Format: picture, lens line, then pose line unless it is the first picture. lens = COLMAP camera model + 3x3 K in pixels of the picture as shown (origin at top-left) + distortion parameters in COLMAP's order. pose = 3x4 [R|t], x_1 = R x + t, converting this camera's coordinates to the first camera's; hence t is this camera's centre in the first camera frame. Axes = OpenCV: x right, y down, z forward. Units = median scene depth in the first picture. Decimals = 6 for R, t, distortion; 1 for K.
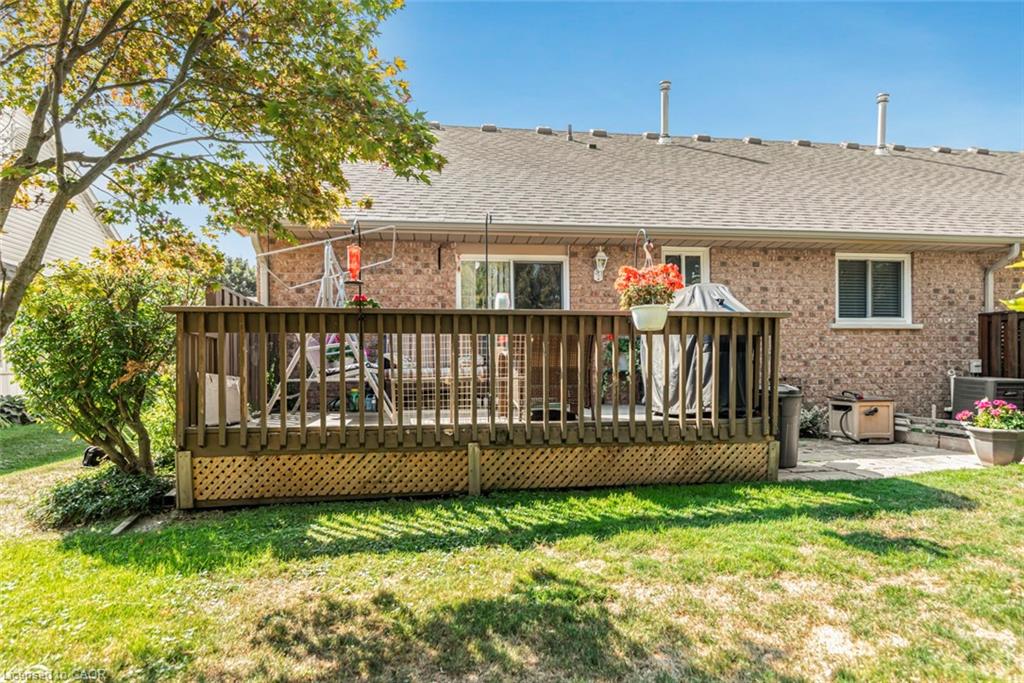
lens RADIAL K [[631.4, 0, 511.8], [0, 631.4, 372.1], [0, 0, 1]] dist [0.006299, 0.000256]
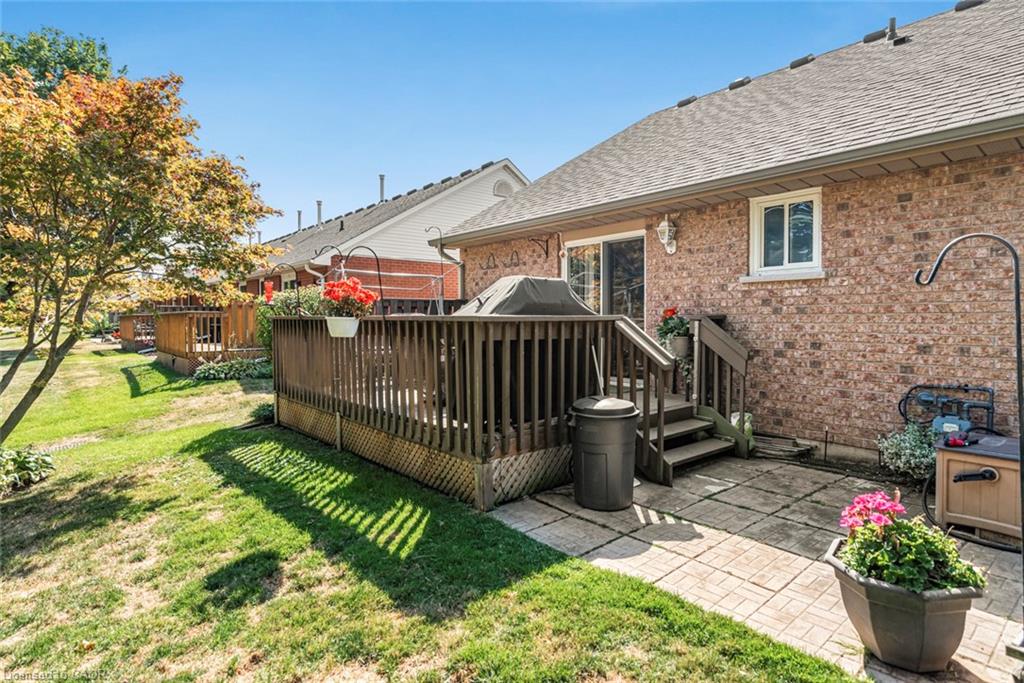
lens RADIAL K [[546.9, 0, 506.9], [0, 546.9, 335.3], [0, 0, 1]] dist [0.016263, -0.001097]
pose [[0.525860, 0.032430, -0.849953, 0.780837], [-0.001026, 0.999296, 0.037493, -0.068911], [0.850571, -0.018844, 0.525523, 0.471280]]
